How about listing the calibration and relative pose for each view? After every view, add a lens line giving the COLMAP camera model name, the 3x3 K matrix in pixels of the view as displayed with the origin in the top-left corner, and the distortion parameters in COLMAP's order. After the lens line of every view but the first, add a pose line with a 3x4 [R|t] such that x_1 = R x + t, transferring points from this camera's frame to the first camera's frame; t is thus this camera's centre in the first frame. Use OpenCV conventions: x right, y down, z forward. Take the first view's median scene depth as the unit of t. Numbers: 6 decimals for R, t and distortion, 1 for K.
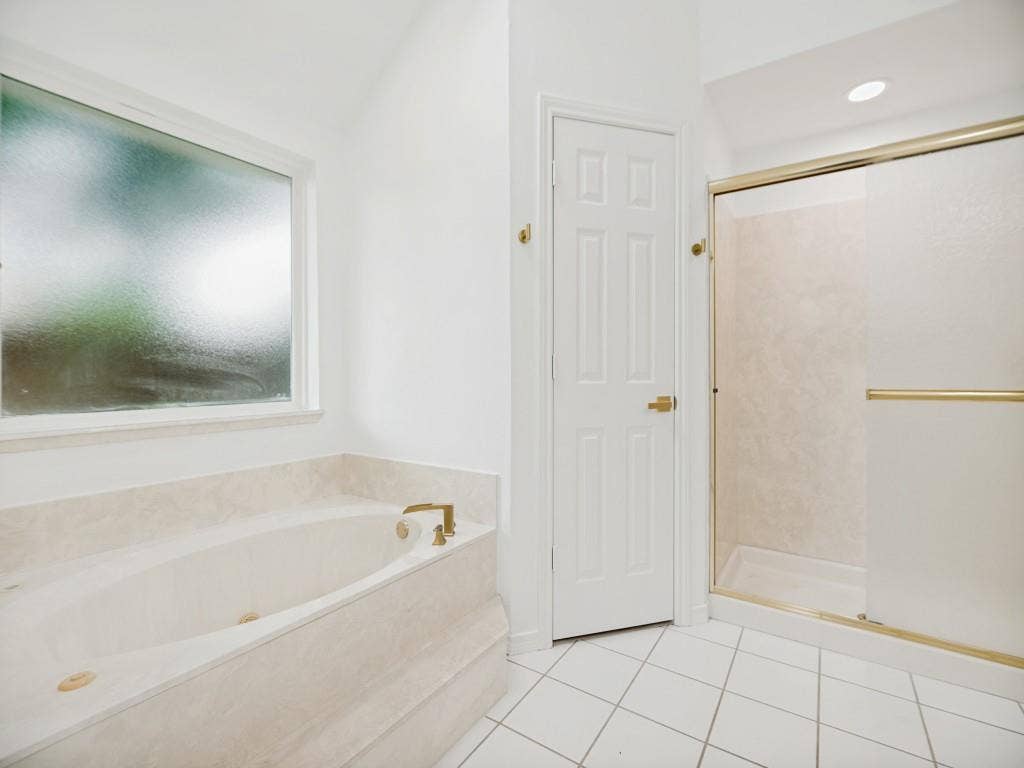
lens RADIAL K [[461.8, 0, 509.4], [0, 461.8, 373.6], [0, 0, 1]] dist [0.000340, -0.000459]
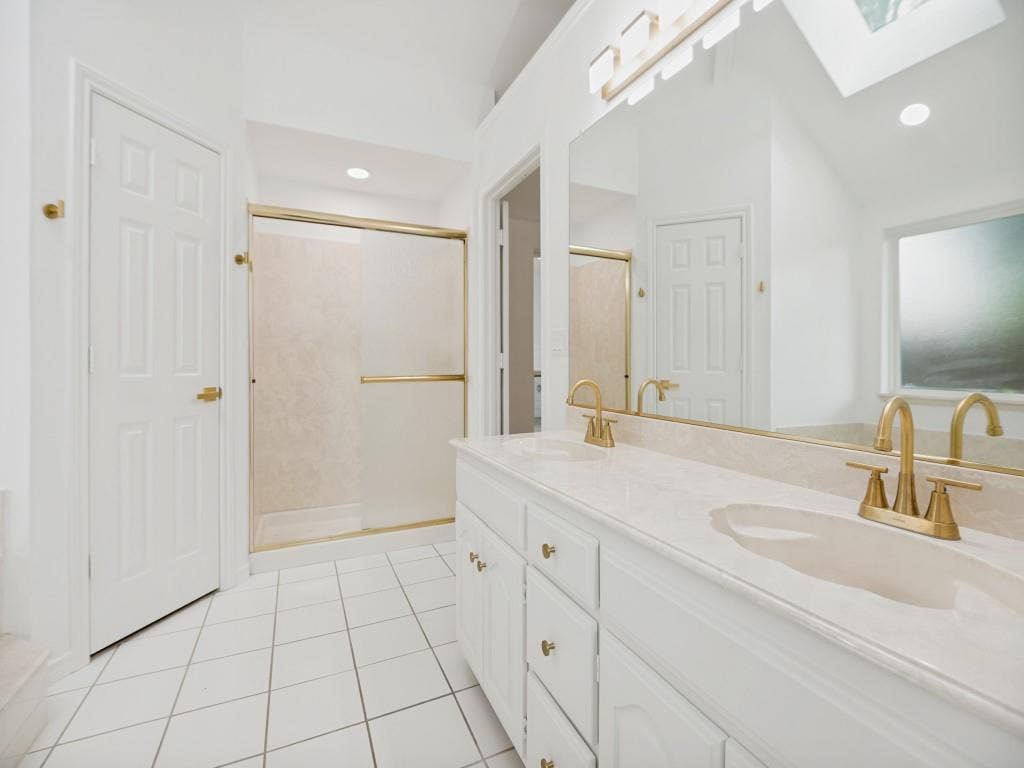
lens RADIAL K [[461.8, 0, 509.4], [0, 461.8, 373.6], [0, 0, 1]] dist [0.000340, -0.000459]
pose [[0.518741, -0.013842, 0.854819, -0.238102], [0.001322, 0.999881, 0.015388, 0.000238], [-0.854930, -0.006852, 0.518697, -0.182121]]
